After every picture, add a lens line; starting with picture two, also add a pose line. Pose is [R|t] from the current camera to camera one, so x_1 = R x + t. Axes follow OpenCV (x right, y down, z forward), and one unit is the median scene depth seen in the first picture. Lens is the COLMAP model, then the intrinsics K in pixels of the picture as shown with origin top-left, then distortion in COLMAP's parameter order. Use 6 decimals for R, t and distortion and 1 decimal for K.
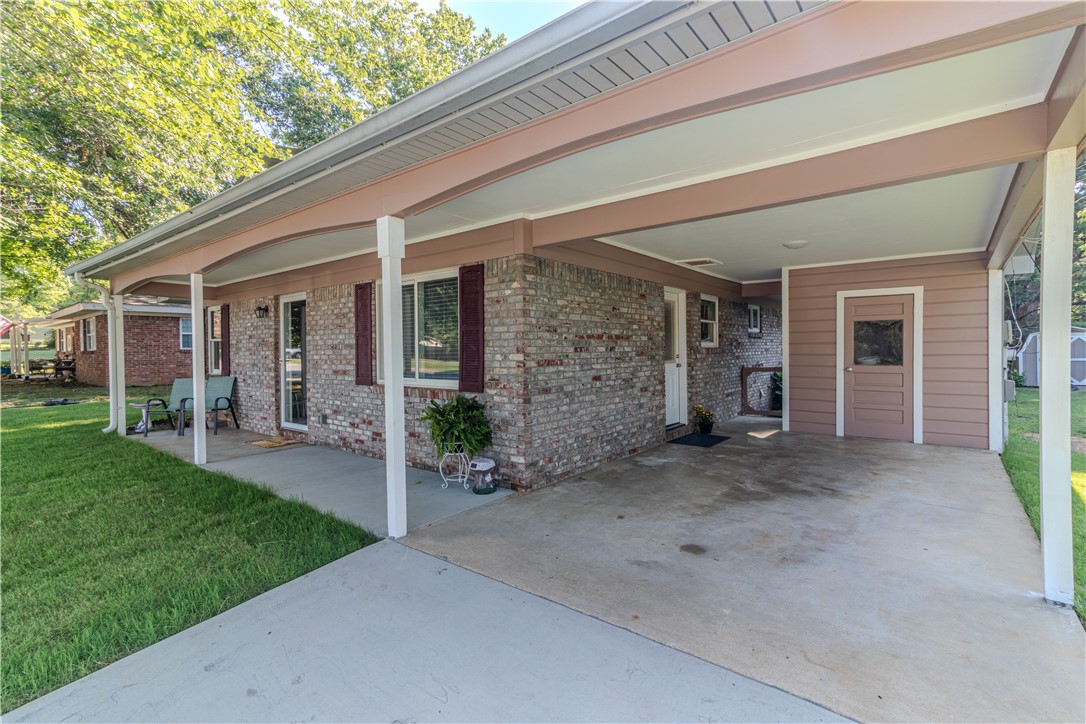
lens RADIAL K [[498.3, 0, 551.8], [0, 498.3, 354.5], [0, 0, 1]] dist [-0.001952, 0.022111]
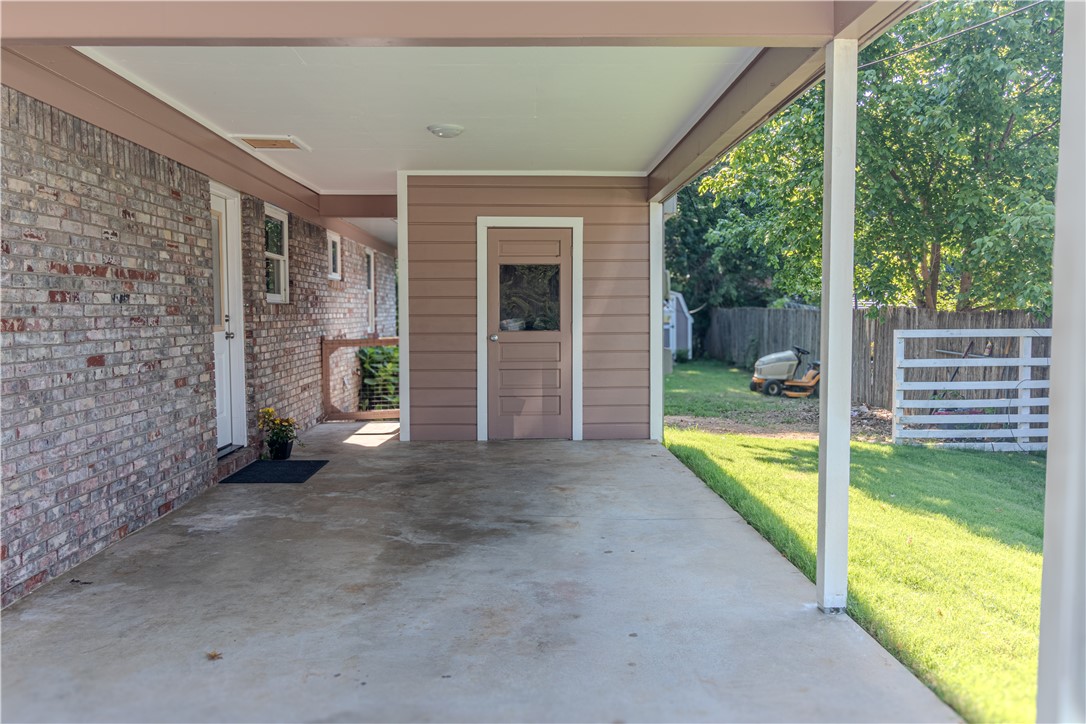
lens RADIAL K [[860.3, 0, 542.5], [0, 860.3, 348.0], [0, 0, 1]] dist [-0.005169, 0.004481]
pose [[0.767219, -0.021756, 0.641016, -0.097062], [0.005497, 0.999611, 0.027347, 0.015592], [-0.641362, -0.017457, 0.767040, 0.119026]]
